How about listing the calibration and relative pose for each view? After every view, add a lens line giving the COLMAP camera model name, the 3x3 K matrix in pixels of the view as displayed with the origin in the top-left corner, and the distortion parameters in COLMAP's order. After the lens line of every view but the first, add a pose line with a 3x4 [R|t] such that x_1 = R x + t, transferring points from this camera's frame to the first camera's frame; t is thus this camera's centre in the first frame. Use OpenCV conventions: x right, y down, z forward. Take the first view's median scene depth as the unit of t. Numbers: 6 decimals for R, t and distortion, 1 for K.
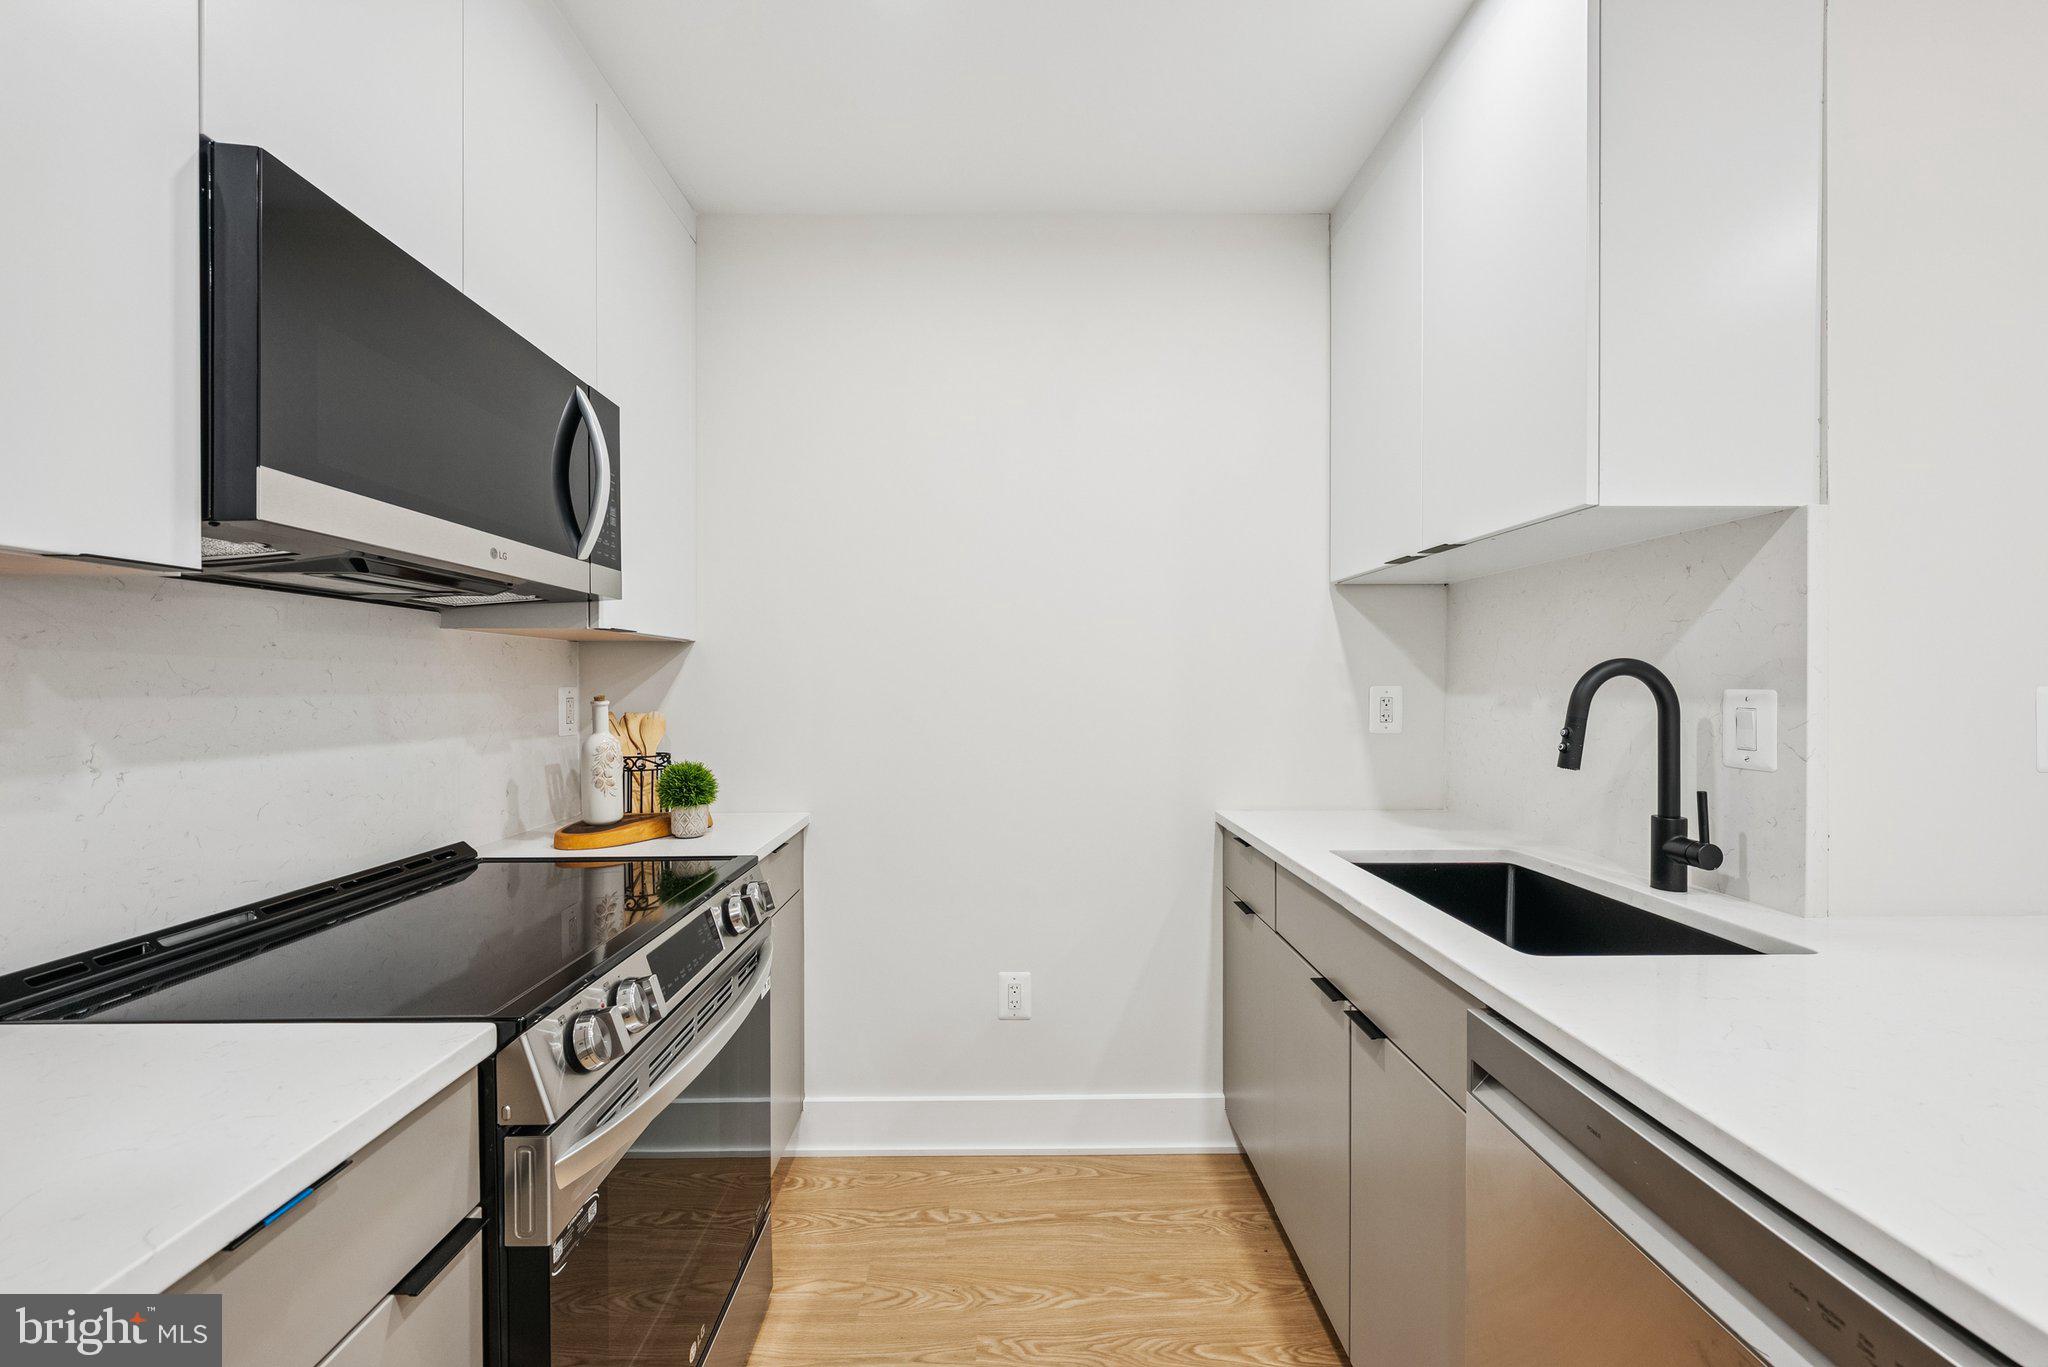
lens RADIAL K [[765.9, 0, 1013.2], [0, 765.9, 686.8], [0, 0, 1]] dist [-0.000180, -0.000043]
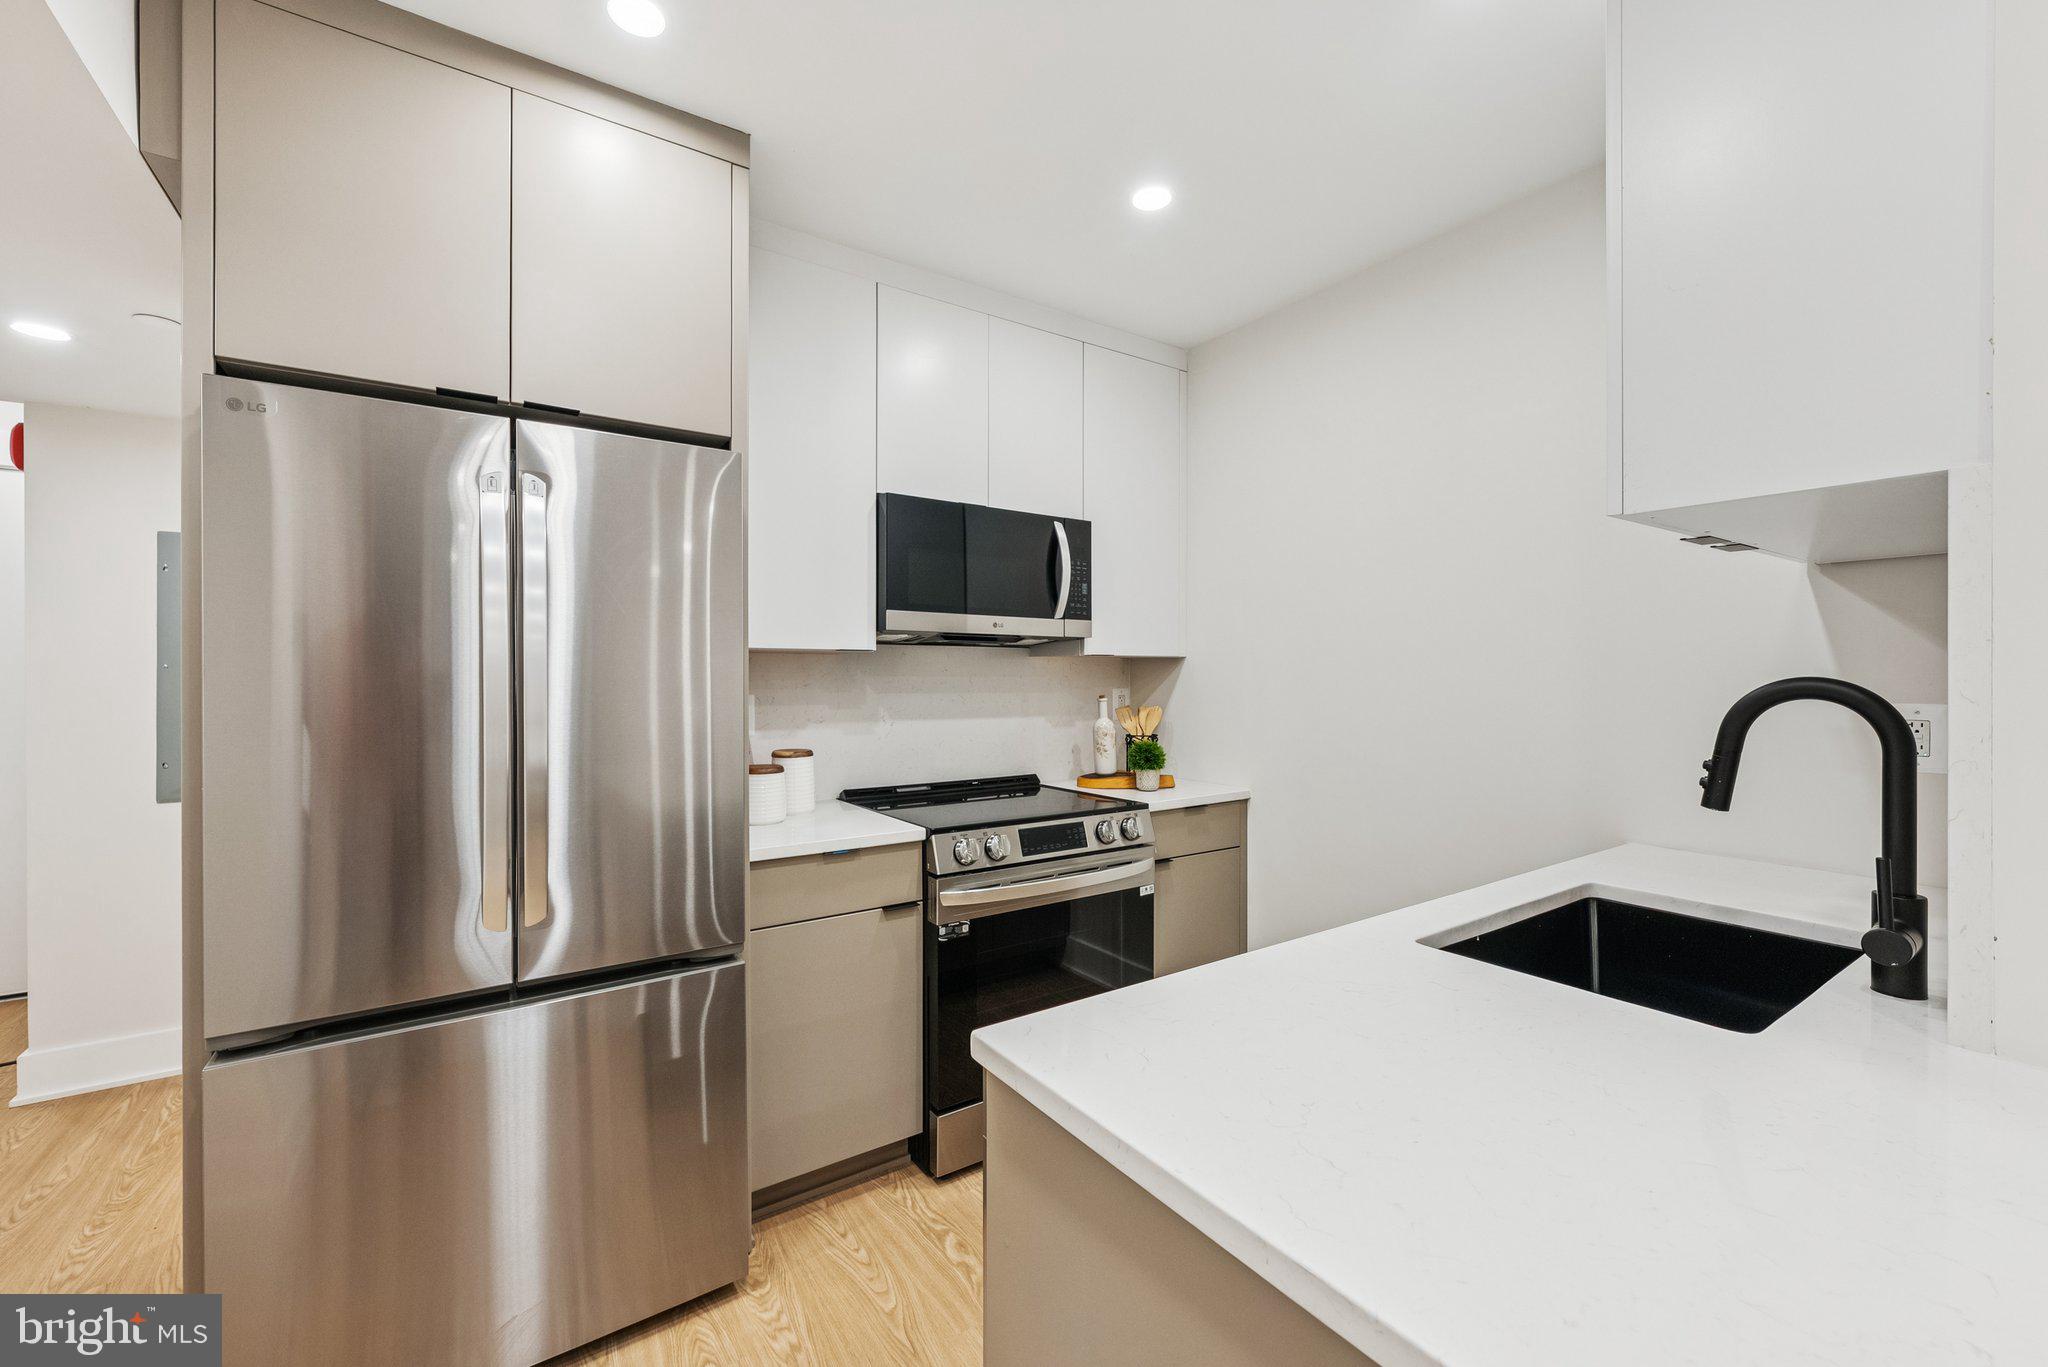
lens RADIAL K [[831.5, 0, 1024.0], [0, 831.5, 683.5], [0, 0, 1]] dist [-0.001087, -0.000170]
pose [[0.554631, 0.008491, -0.832053, 0.851807], [-0.005491, 0.999964, 0.006544, -0.024393], [0.832078, 0.000939, 0.554658, -0.110322]]
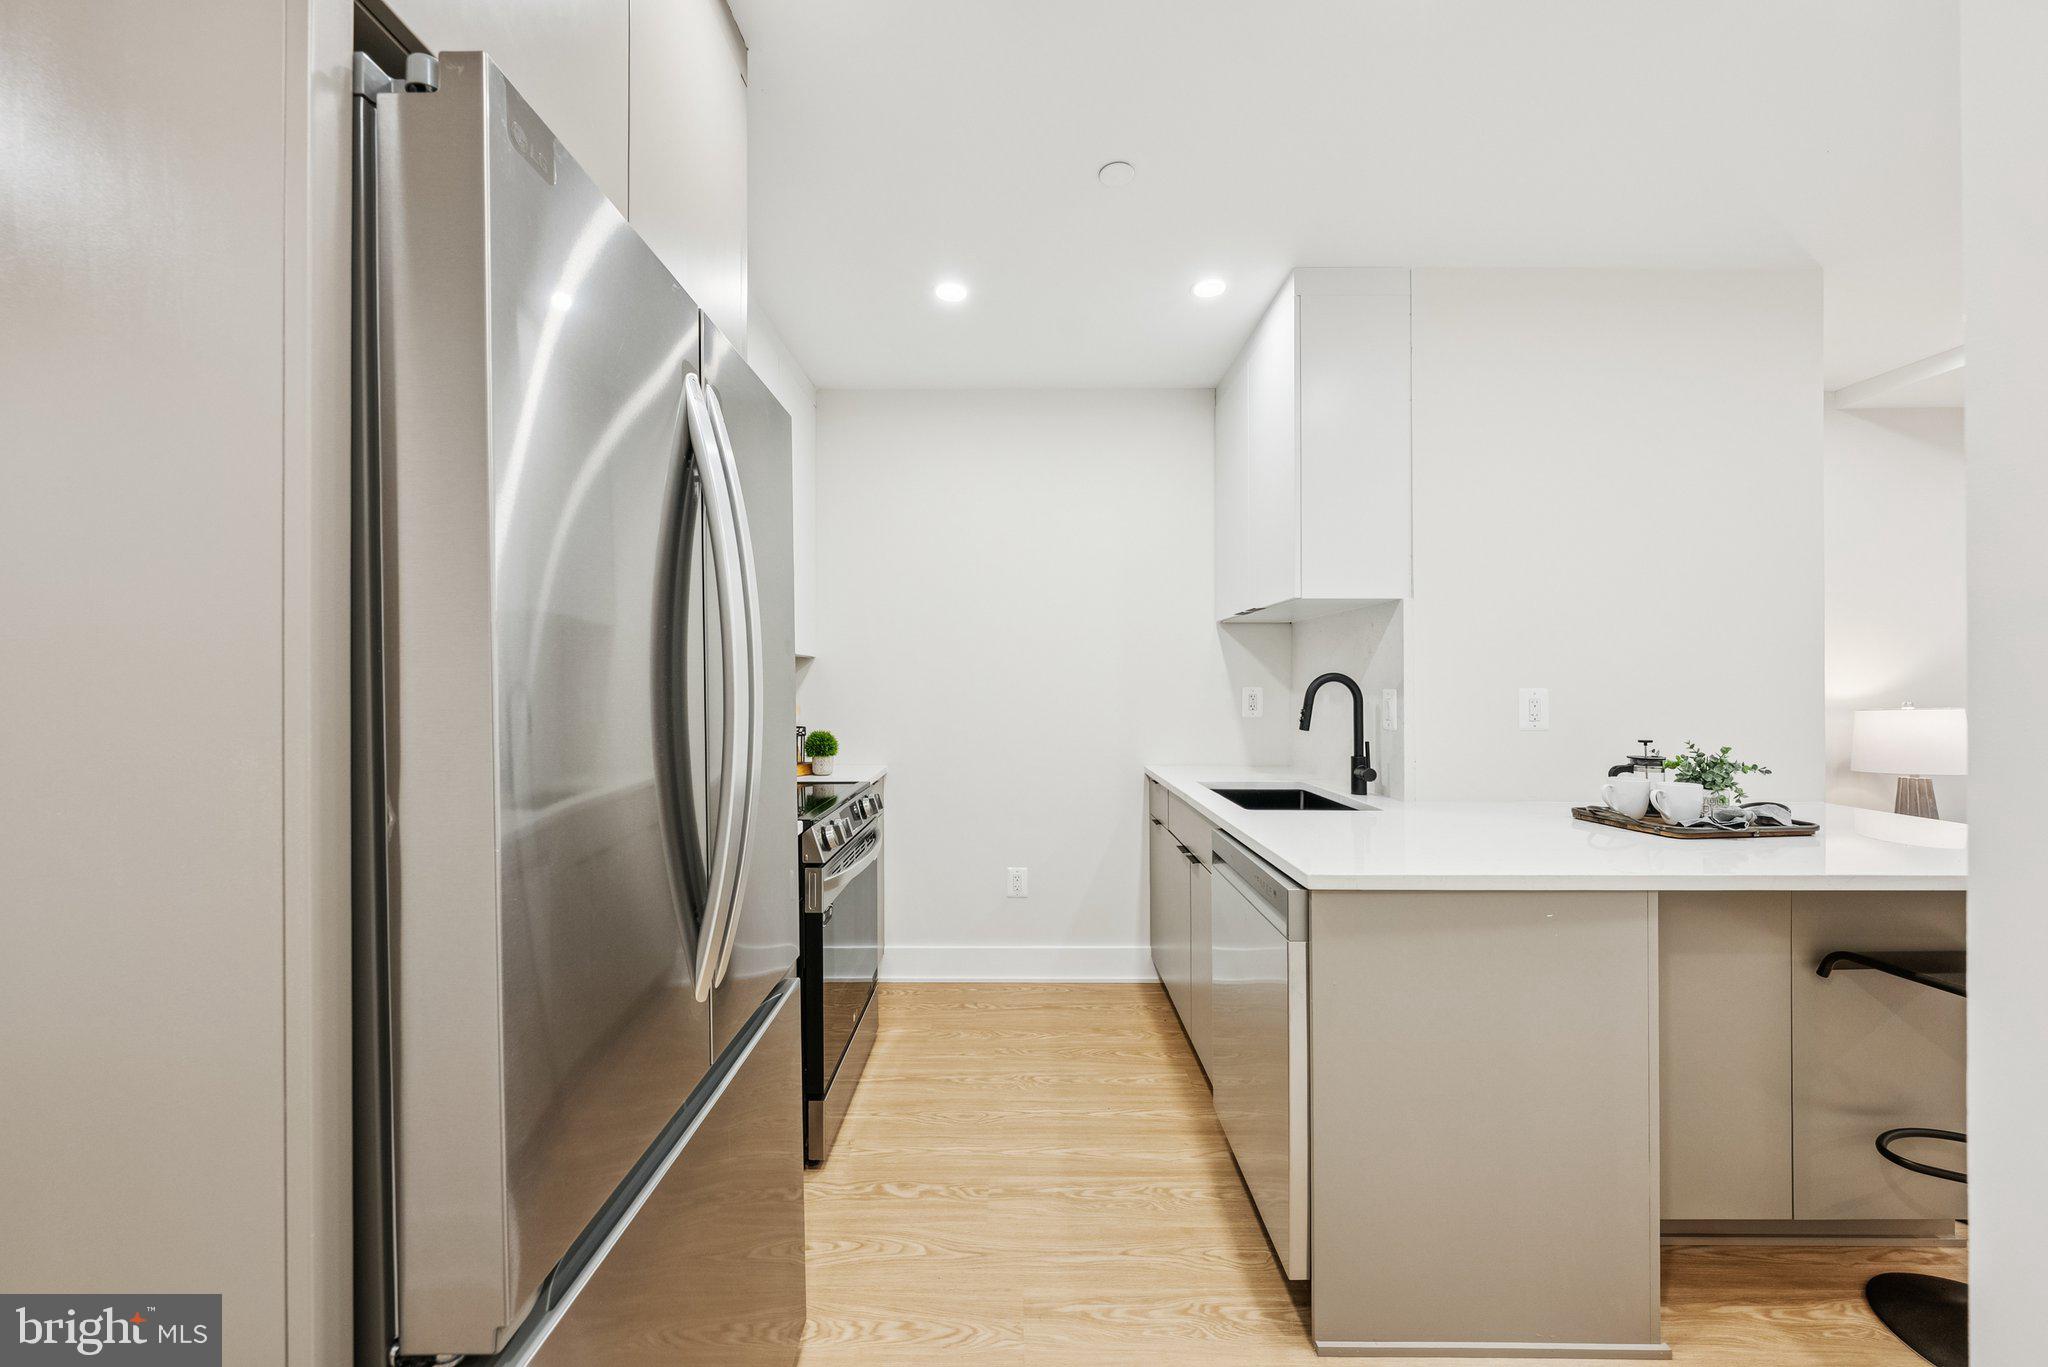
lens RADIAL K [[747.4, 0, 1024.0], [0, 747.4, 683.5], [0, 0, 1]] dist [-0.001423, -0.000158]
pose [[0.999997, 0.001847, -0.001711, 0.021308], [-0.001857, 0.999980, -0.006066, 0.002476], [0.001700, 0.006069, 0.999980, -0.699921]]
